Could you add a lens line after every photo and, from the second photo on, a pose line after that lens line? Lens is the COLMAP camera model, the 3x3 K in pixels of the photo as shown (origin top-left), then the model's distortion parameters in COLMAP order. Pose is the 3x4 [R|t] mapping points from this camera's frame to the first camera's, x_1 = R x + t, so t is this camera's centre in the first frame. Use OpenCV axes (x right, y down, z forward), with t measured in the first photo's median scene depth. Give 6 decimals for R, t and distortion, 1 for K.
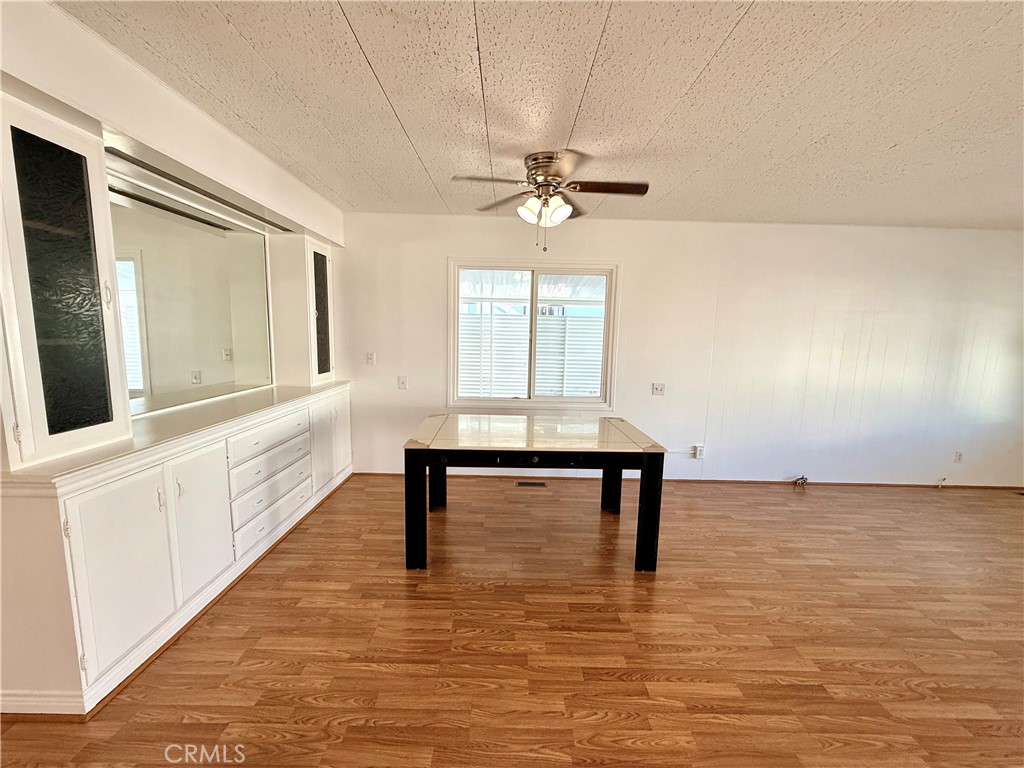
lens RADIAL K [[406.3, 0, 509.6], [0, 406.3, 385.5], [0, 0, 1]] dist [-0.000434, 0.000078]
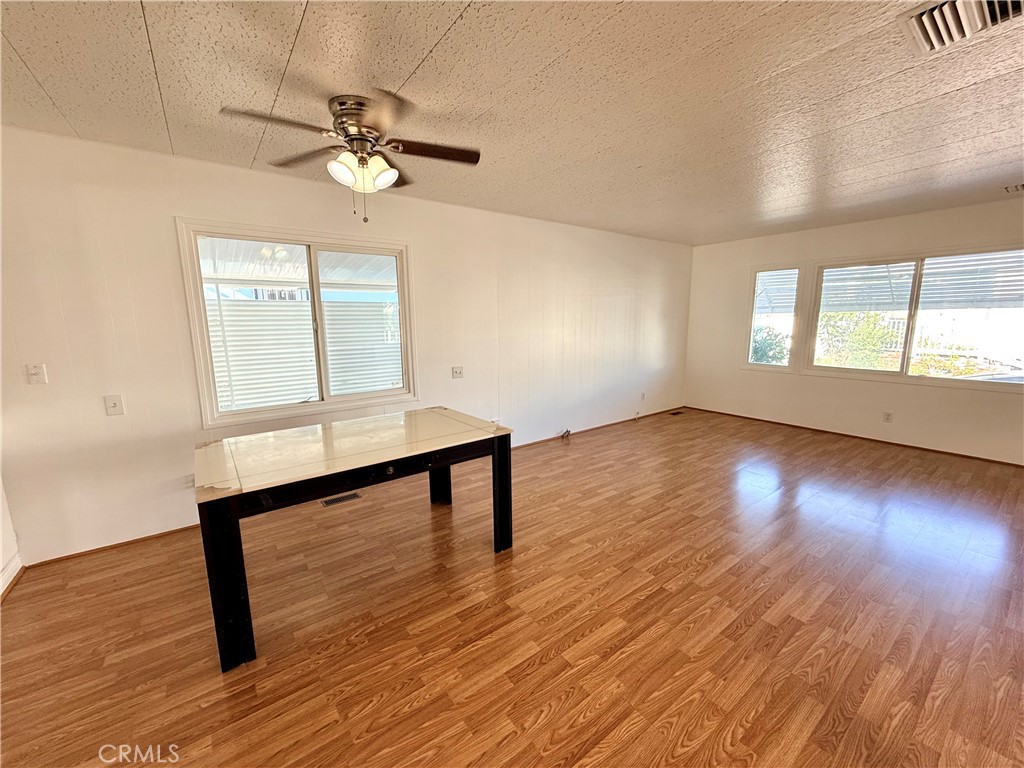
lens RADIAL K [[406.3, 0, 514.4], [0, 406.3, 385.9], [0, 0, 1]] dist [-0.000434, 0.000078]
pose [[0.806903, -0.127886, 0.576674, -0.191362], [0.106364, 0.991781, 0.071114, -0.026170], [-0.581029, 0.003955, 0.813873, 0.154278]]
